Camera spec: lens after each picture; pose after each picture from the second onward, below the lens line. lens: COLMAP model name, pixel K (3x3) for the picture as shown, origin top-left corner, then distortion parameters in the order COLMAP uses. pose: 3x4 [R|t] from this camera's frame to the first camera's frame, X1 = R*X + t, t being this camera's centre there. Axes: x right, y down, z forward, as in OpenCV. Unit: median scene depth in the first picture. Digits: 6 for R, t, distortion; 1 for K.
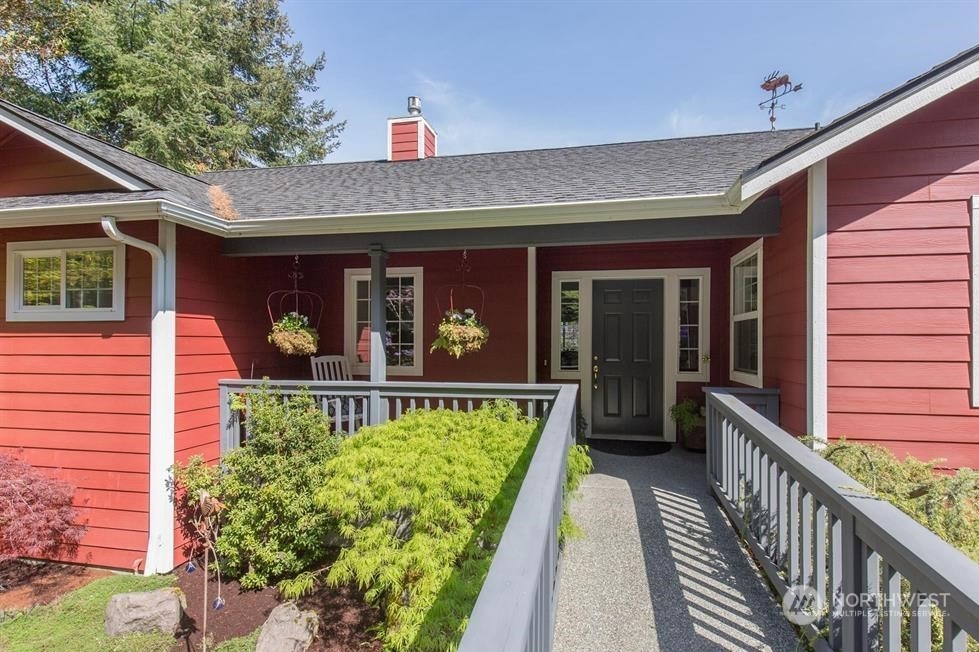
lens RADIAL K [[481.2, 0, 495.5], [0, 481.2, 334.7], [0, 0, 1]] dist [0.003259, -0.000343]
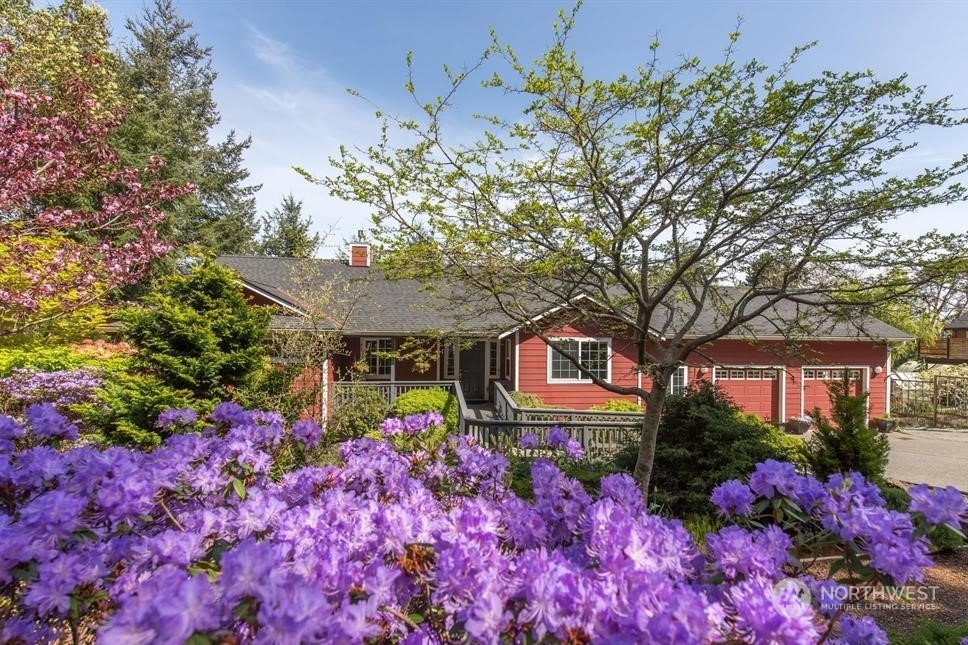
lens RADIAL K [[475.8, 0, 486.2], [0, 475.8, 330.4], [0, 0, 1]] dist [0.003259, -0.000343]
pose [[0.950993, 0.005961, 0.309156, -0.629591], [-0.006037, 0.999982, -0.000711, -0.230475], [-0.309155, -0.001190, 0.951011, -2.072935]]
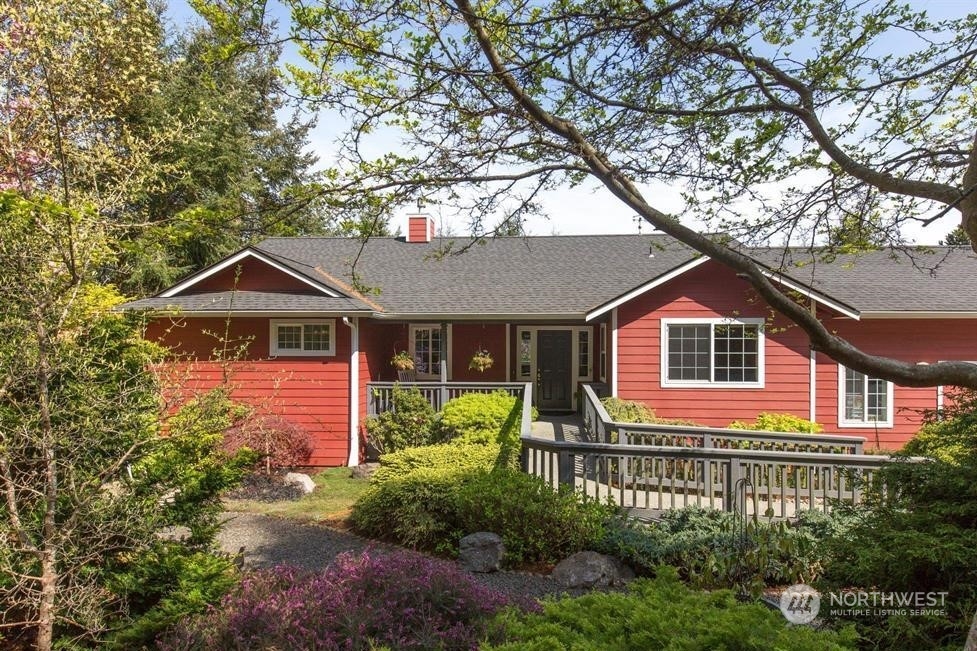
lens RADIAL K [[506.8, 0, 490.3], [0, 506.8, 334.5], [0, 0, 1]] dist [-0.003441, -0.000167]
pose [[0.993162, 0.001387, 0.116738, -0.313425], [-0.000693, 0.999982, -0.005980, -0.113640], [-0.116744, 0.005858, 0.993145, -1.407959]]
